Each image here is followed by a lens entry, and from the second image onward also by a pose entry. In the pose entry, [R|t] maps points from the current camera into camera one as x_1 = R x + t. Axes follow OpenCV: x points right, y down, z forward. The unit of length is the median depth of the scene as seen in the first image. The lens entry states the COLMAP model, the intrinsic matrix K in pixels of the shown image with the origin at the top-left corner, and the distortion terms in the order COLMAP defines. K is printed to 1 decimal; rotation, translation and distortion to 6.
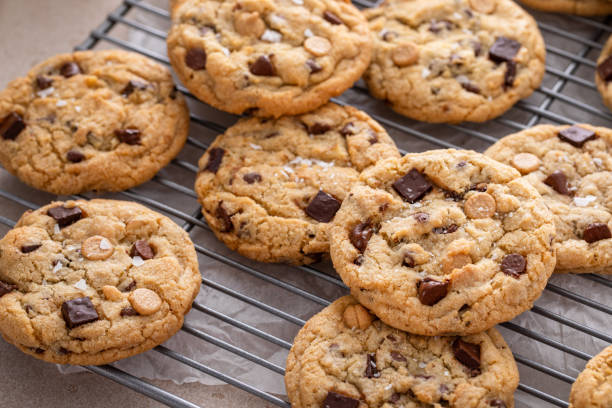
lens RADIAL K [[1994.4, 0, 306.0], [0, 1994.4, 204.0], [0, 0, 1]] dist [-0.020773, -0.556208]
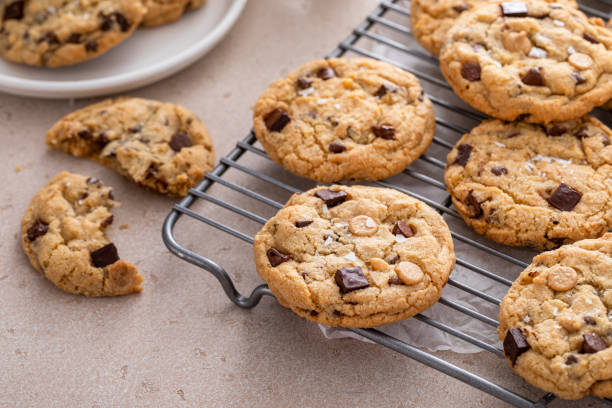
lens RADIAL K [[1949.3, 0, 306.0], [0, 1949.3, 204.0], [0, 0, 1]] dist [-0.062685, 0.516016]
pose [[0.998959, 0.035349, -0.028817, -0.100642], [-0.036700, 0.998183, -0.047791, 0.059983], [0.027075, 0.048799, 0.998442, -0.081431]]
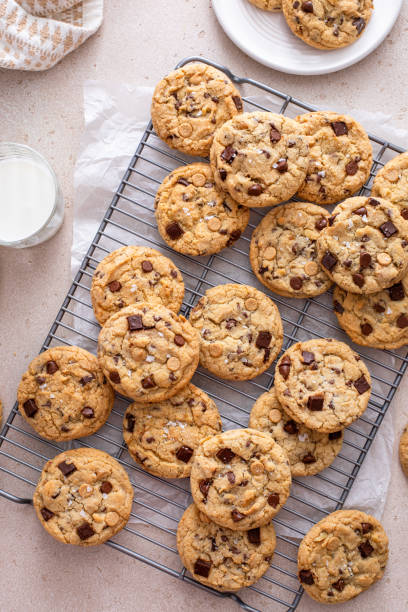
lens RADIAL K [[942.3, 0, 204.0], [0, 942.3, 306.0], [0, 0, 1]] dist [-0.028395, -0.214323]
pose [[0.994506, -0.097441, 0.038250, 0.005893], [0.047177, 0.743399, 0.667182, -0.783400], [-0.093446, -0.661712, 0.743912, 0.328401]]
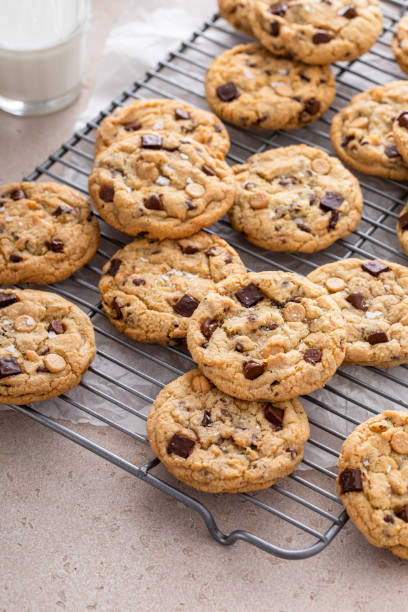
lens RADIAL K [[1885.2, 0, 204.2], [0, 1885.2, 320.5], [0, 0, 1]] dist [-0.043254, 0.096026]
pose [[0.996834, 0.070091, -0.037543, 0.069576], [-0.069752, 0.997512, 0.010252, -0.002705], [0.038169, -0.007601, 0.999242, -0.321081]]
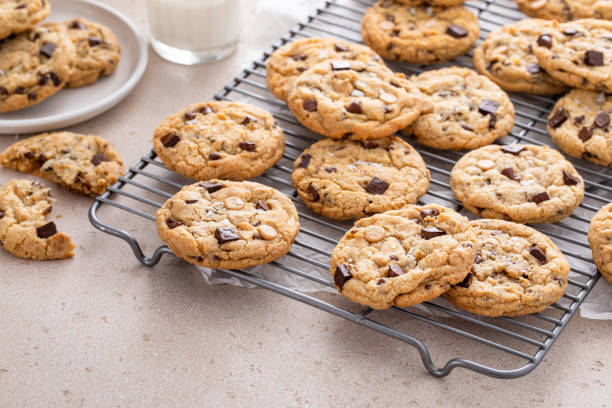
lens RADIAL K [[1885.2, 0, 306.0], [0, 1885.2, 204.0], [0, 0, 1]] dist [-0.043254, 0.096026]
pose [[0.998574, 0.030797, 0.043608, -0.107561], [-0.022871, 0.984864, -0.171815, 0.261769], [-0.048239, 0.170572, 0.984164, -0.433530]]
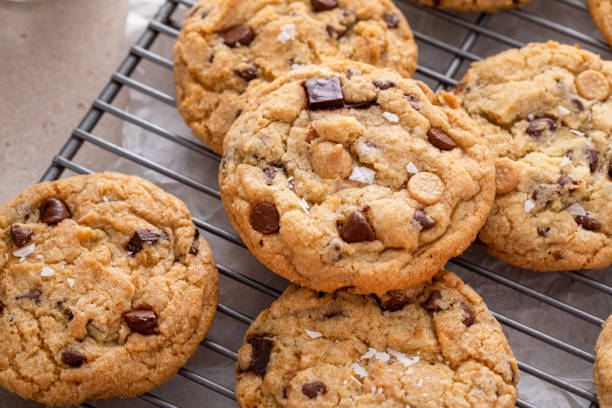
lens RADIAL K [[2030.8, 0, 306.0], [0, 2030.8, 204.0], [0, 0, 1]] dist [-0.035119, -0.472368]
pose [[0.998374, -0.040039, 0.040578, -0.057169], [0.030936, 0.978422, 0.204288, -0.233463], [-0.047882, -0.202700, 0.978070, 0.263194]]
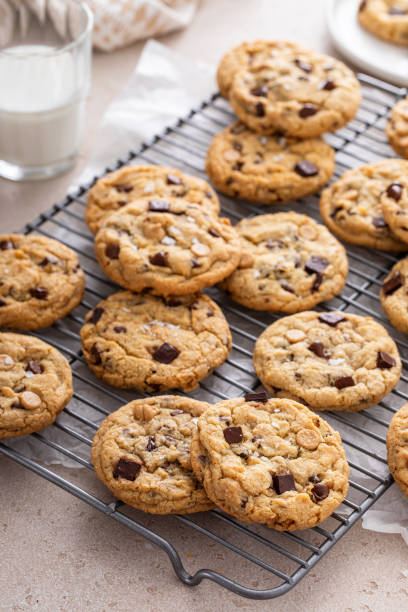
lens RADIAL K [[1885.2, 0, 204.2], [0, 1885.2, 320.5], [0, 0, 1]] dist [-0.043254, 0.096026]
pose [[0.992227, 0.110543, -0.057152, 0.105972], [-0.115578, 0.988844, -0.093961, 0.097347], [0.046127, 0.099836, 0.993934, -0.317010]]
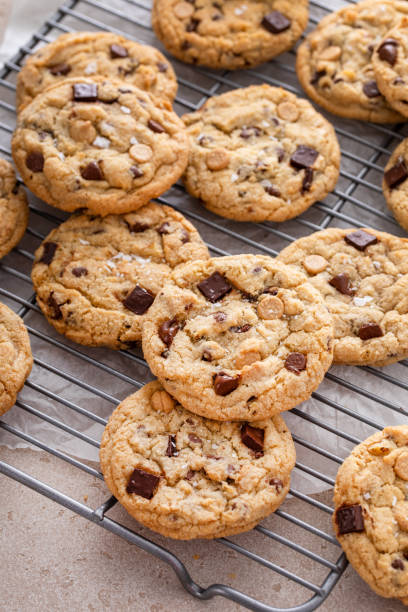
lens RADIAL K [[1949.3, 0, 204.0], [0, 1949.3, 306.0], [0, 0, 1]] dist [-0.062685, 0.516016]
pose [[0.999541, 0.028347, 0.010686, 0.033588], [-0.029262, 0.994715, 0.098420, -0.105823], [-0.007840, -0.098687, 0.995088, -0.135603]]
